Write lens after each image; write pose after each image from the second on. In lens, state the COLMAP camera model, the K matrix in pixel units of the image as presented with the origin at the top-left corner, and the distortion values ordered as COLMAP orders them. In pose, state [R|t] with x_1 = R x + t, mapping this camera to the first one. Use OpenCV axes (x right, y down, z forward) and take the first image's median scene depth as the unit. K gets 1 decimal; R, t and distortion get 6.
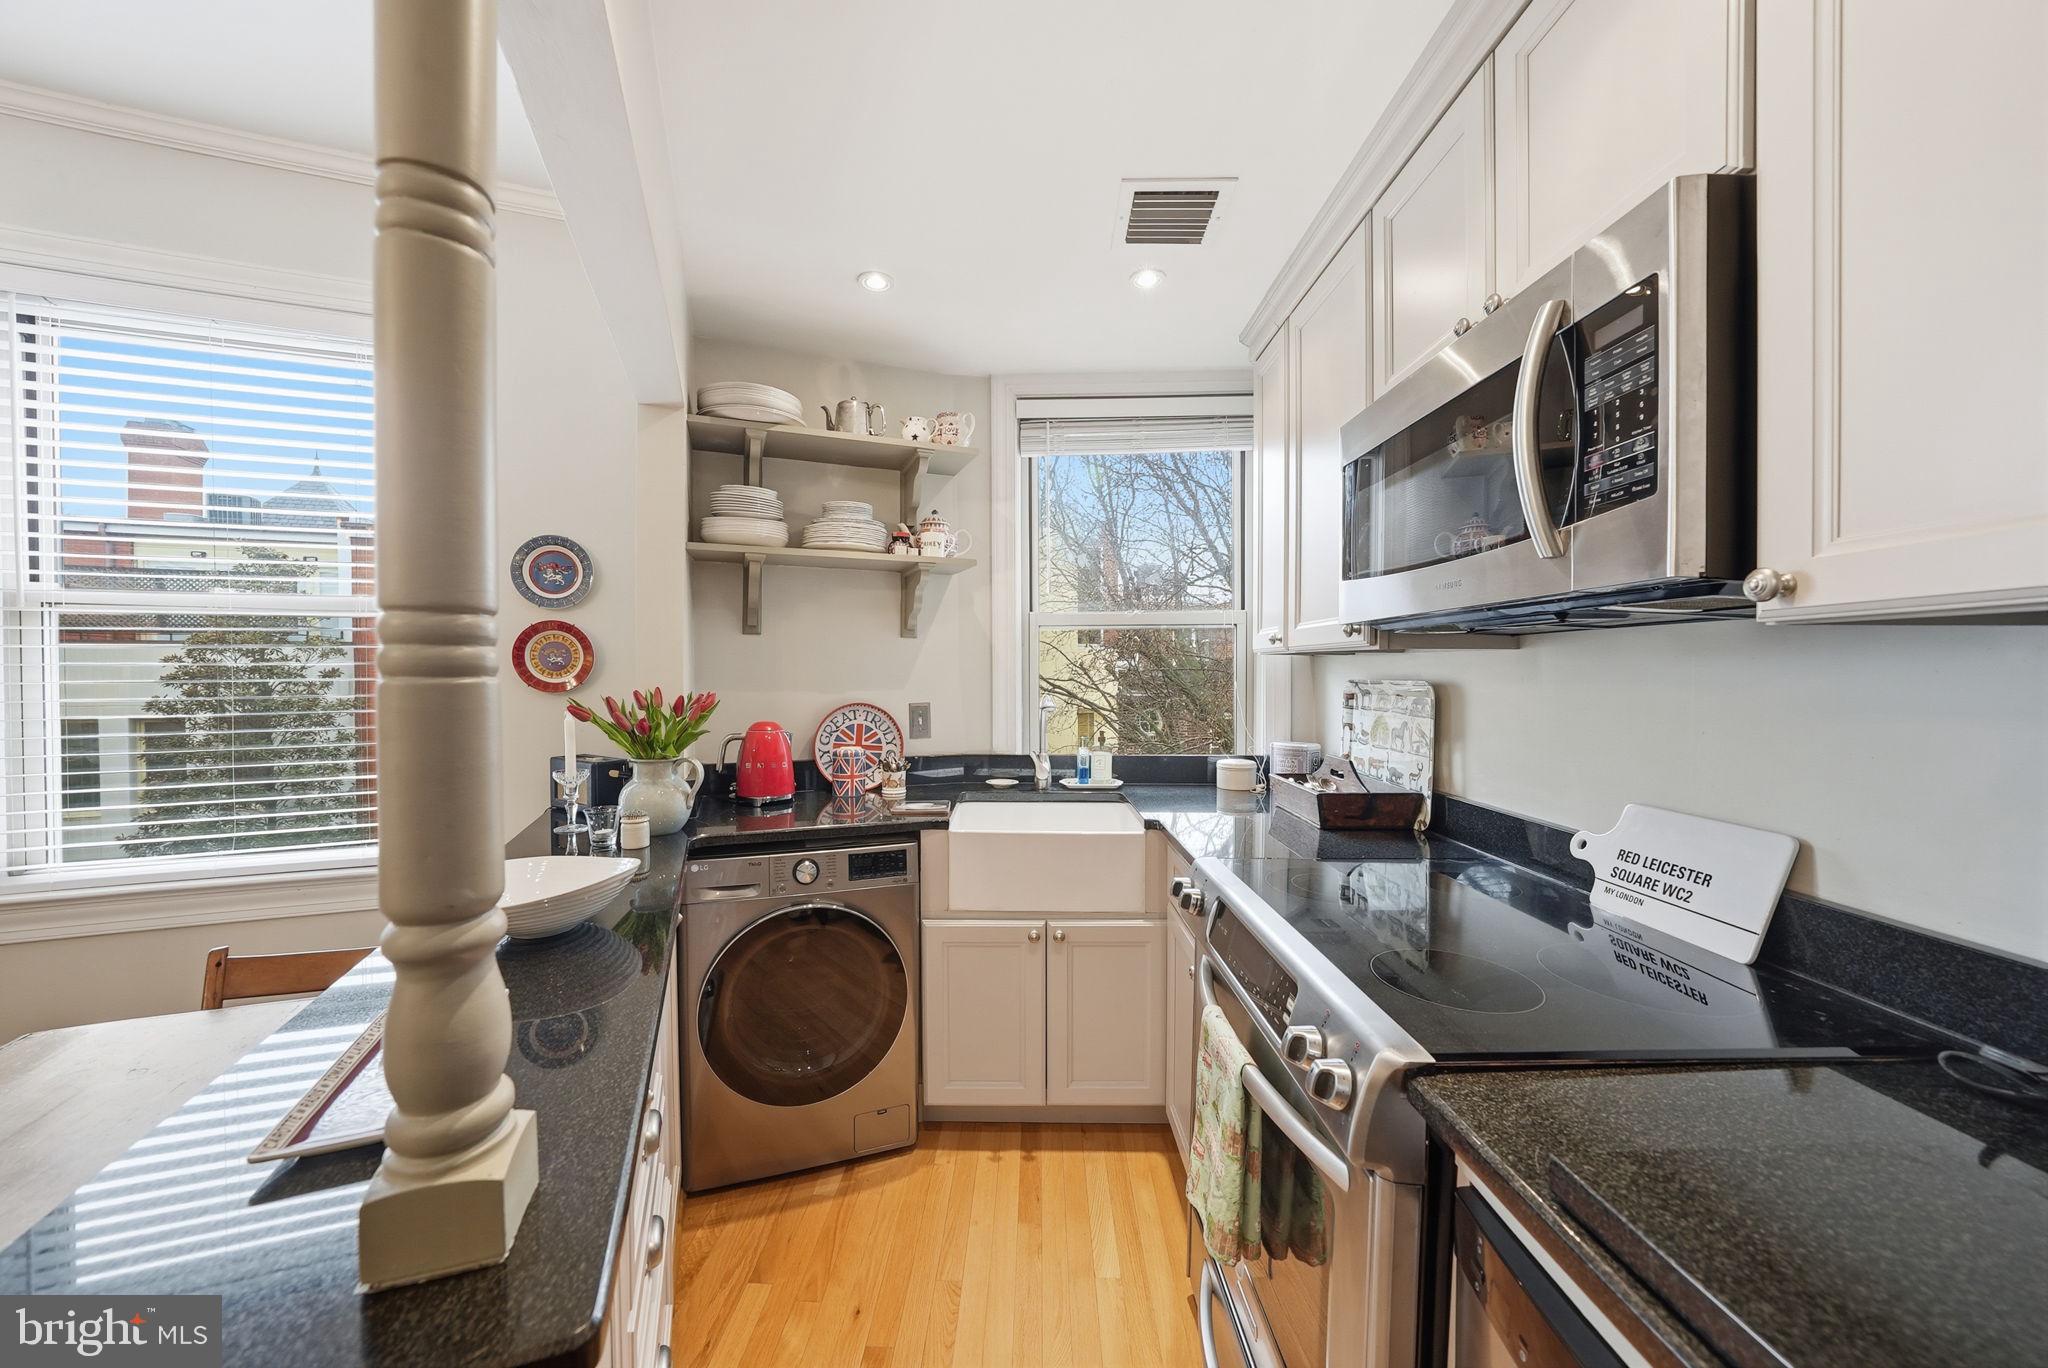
lens RADIAL K [[709.4, 0, 1012.6], [0, 709.4, 681.0], [0, 0, 1]] dist [-0.027294, 0.004465]
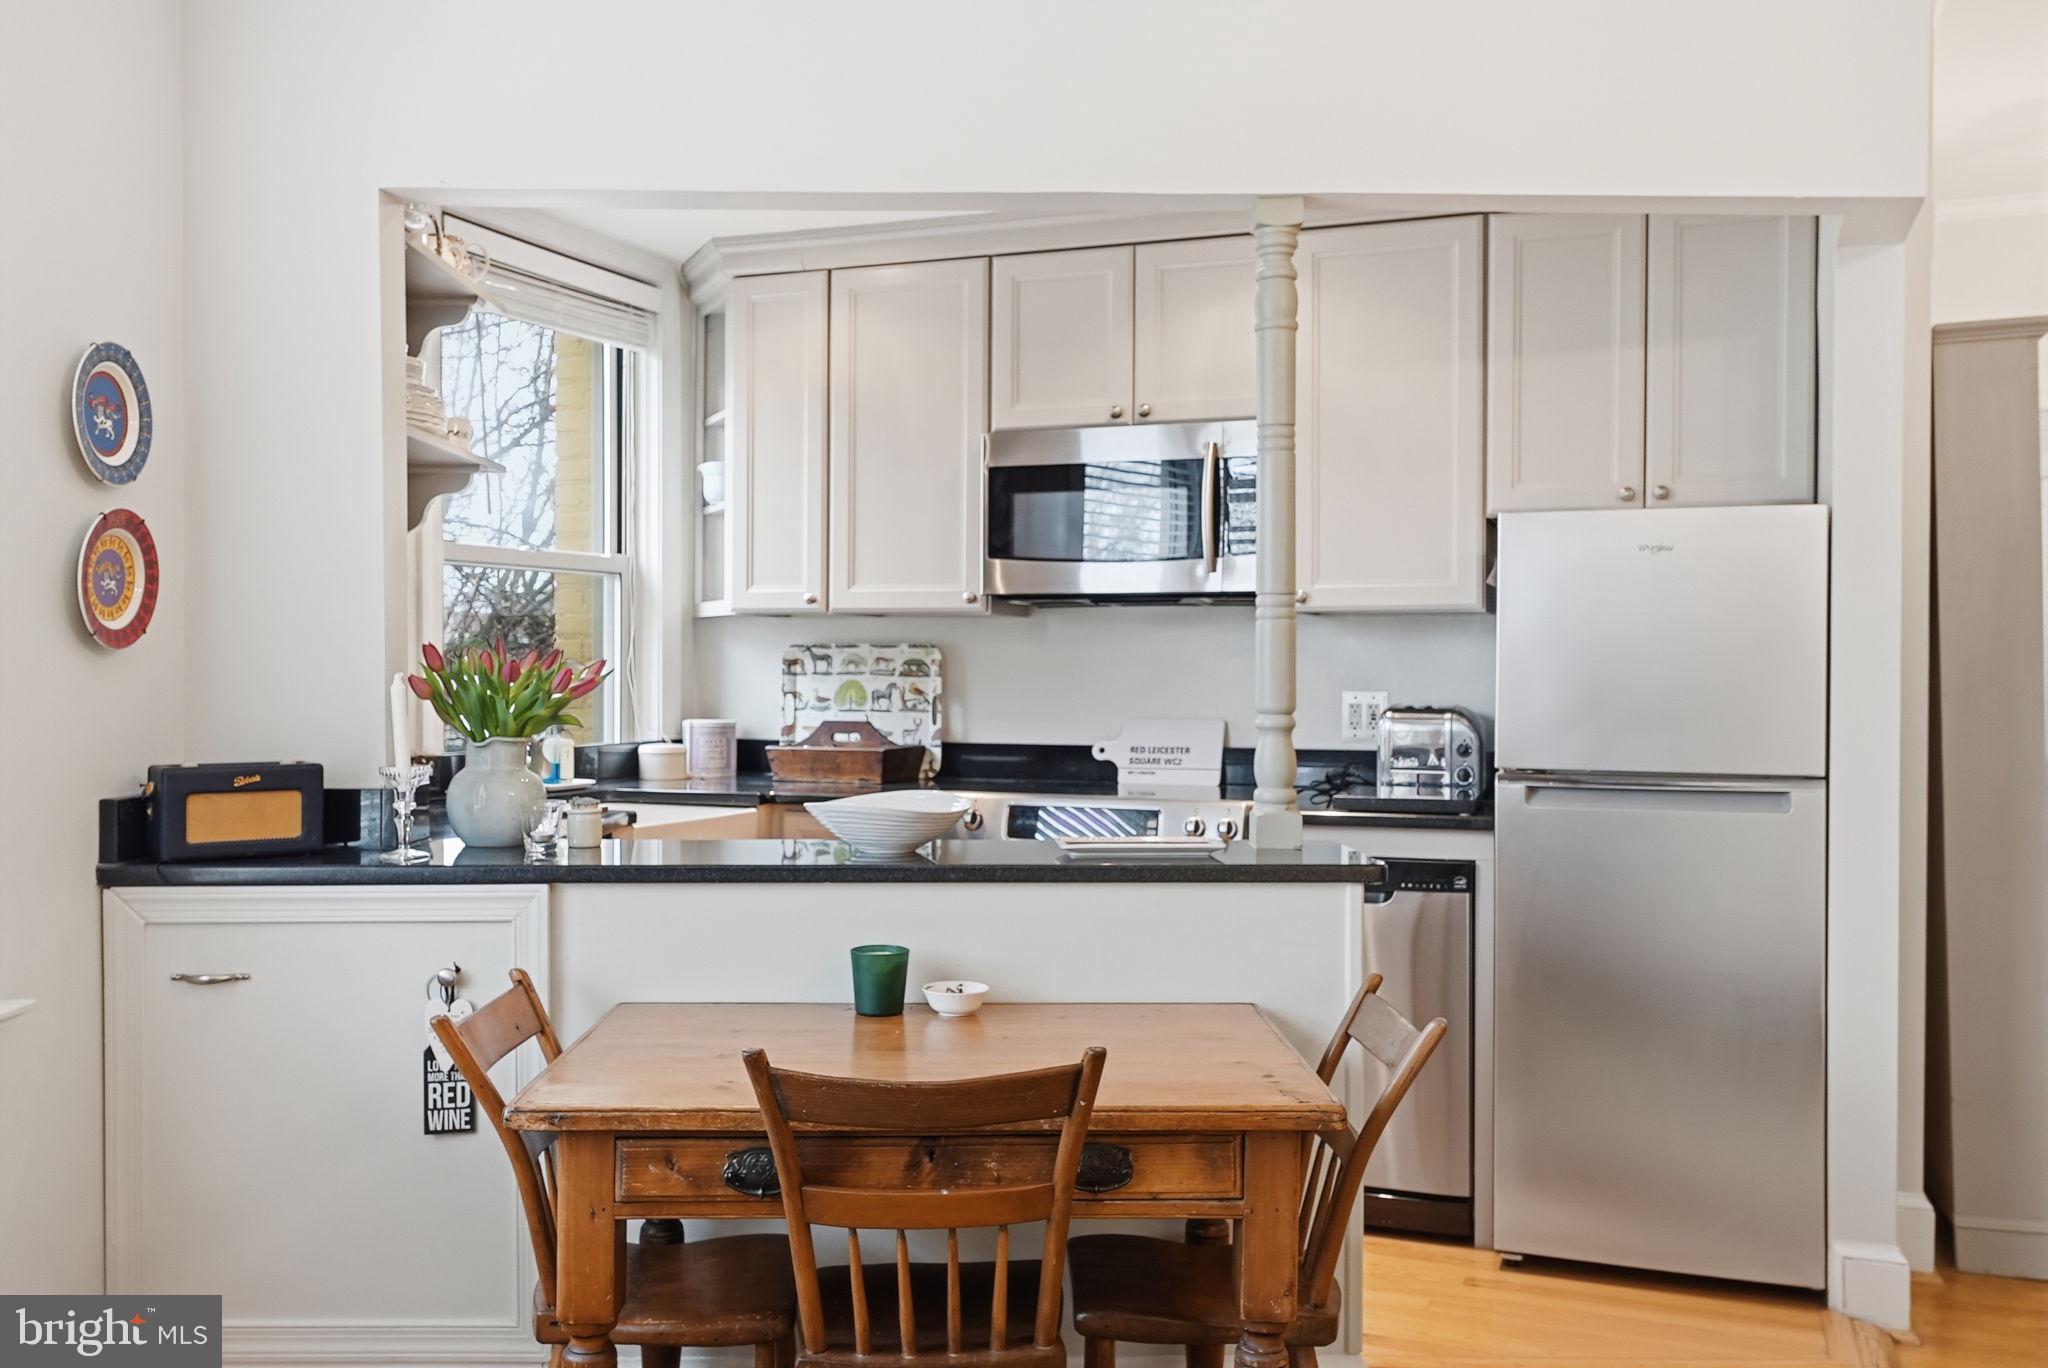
lens RADIAL K [[1641.0, 0, 1003.1], [0, 1641.0, 673.8], [0, 0, 1]] dist [-0.002607, -0.001316]
pose [[0.363342, -0.003807, 0.931648, -1.654220], [0.007417, 0.999972, 0.001193, 0.042166], [-0.931626, 0.006477, 0.363360, -0.054164]]
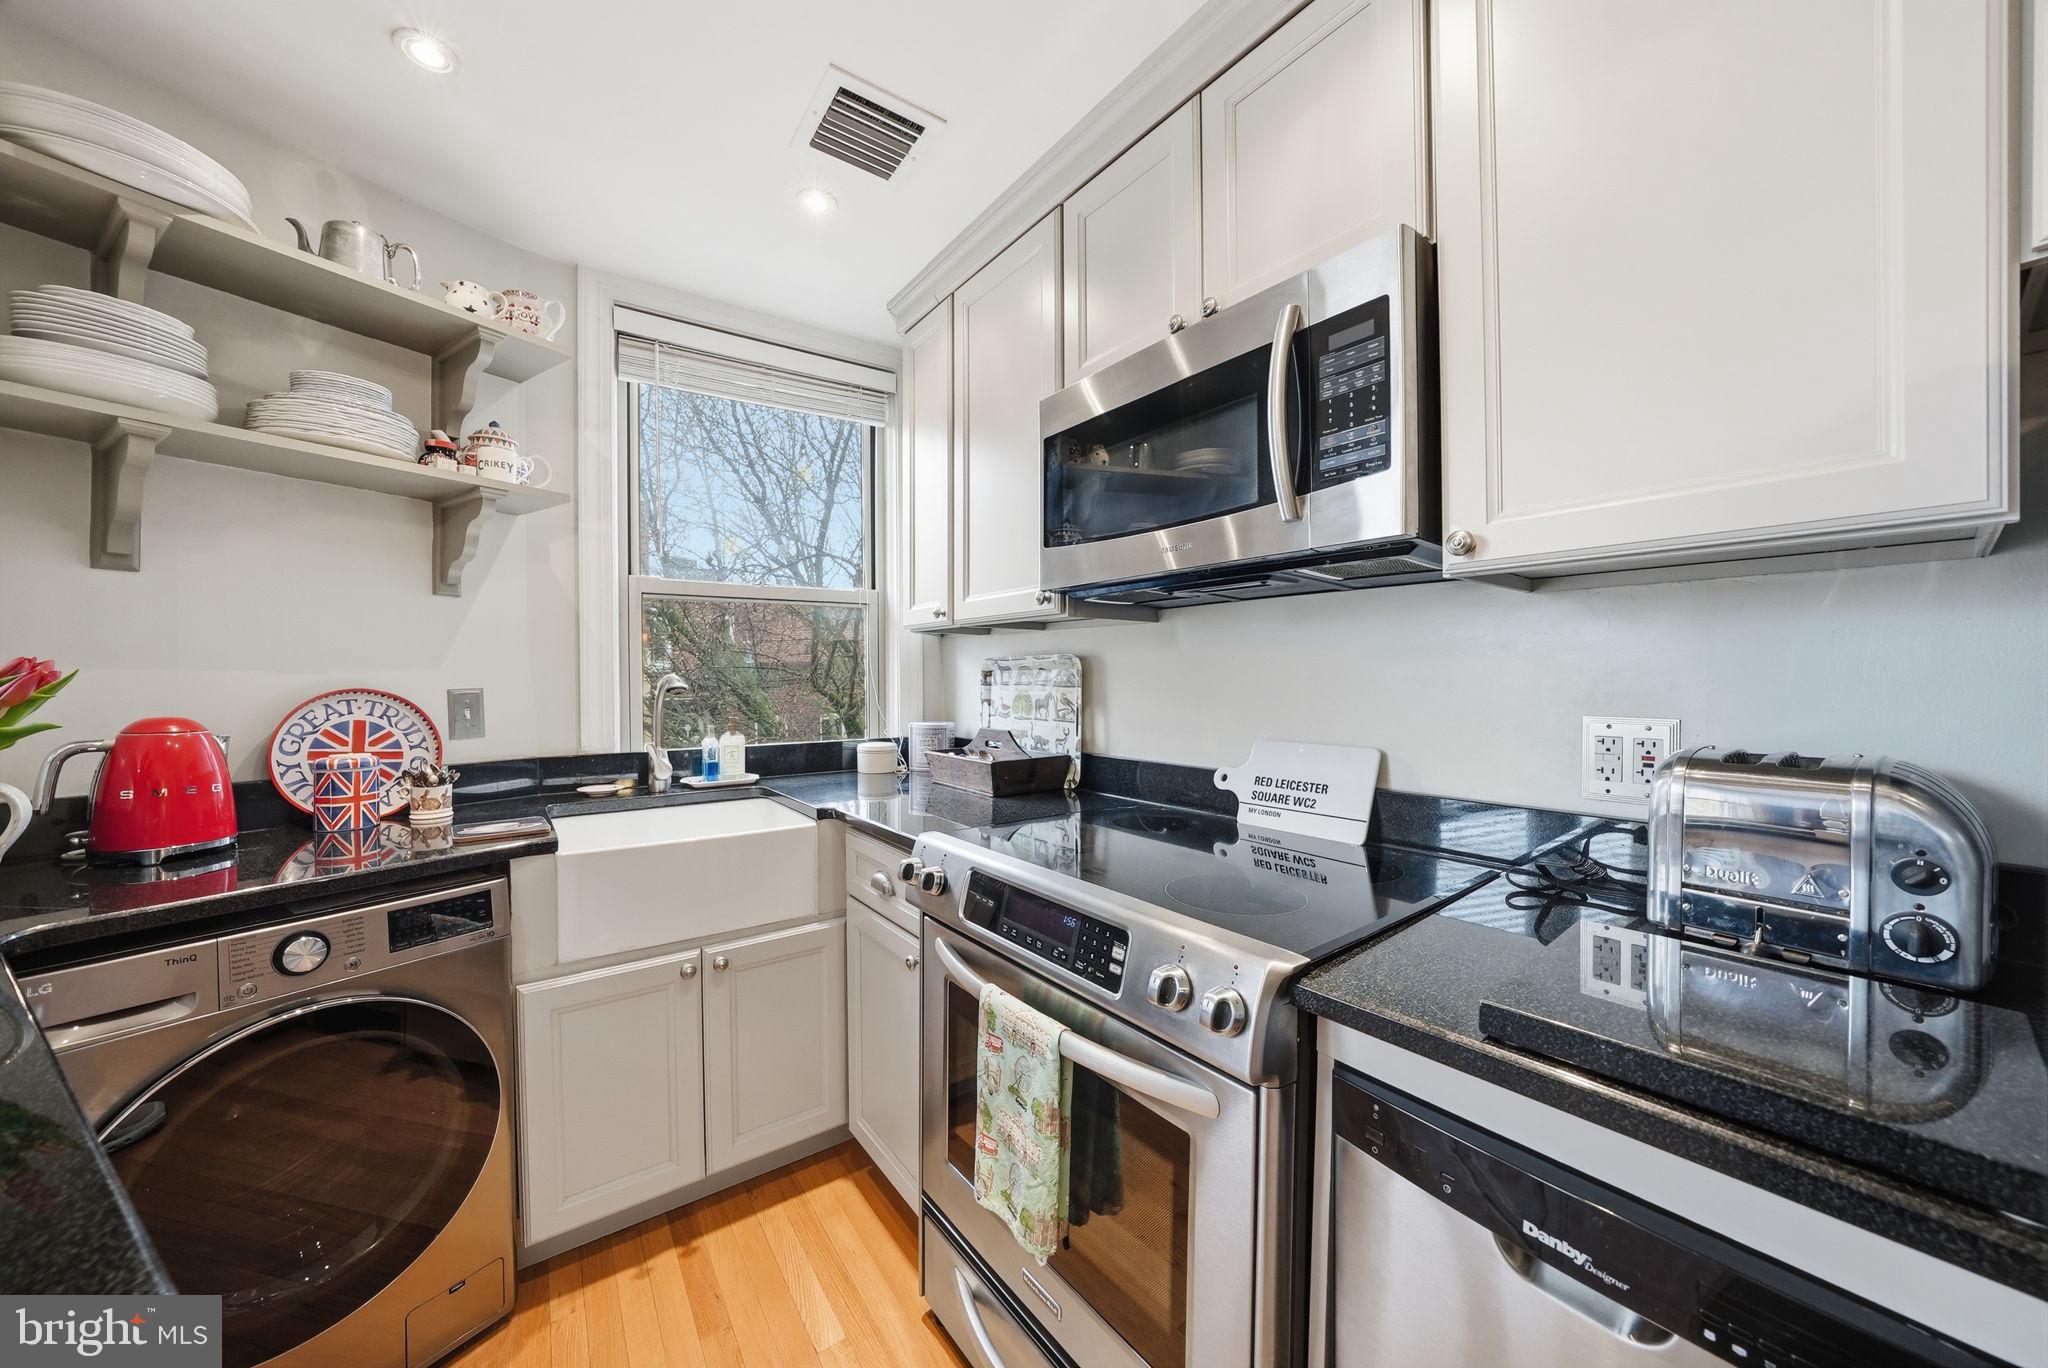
lens RADIAL K [[709.4, 0, 1012.6], [0, 709.4, 681.0], [0, 0, 1]] dist [-0.027294, 0.004465]
pose [[0.802027, -0.008064, 0.597234, -0.144371], [0.011713, 0.999929, -0.002228, 0.041101], [-0.597173, 0.008782, 0.802064, 0.145475]]
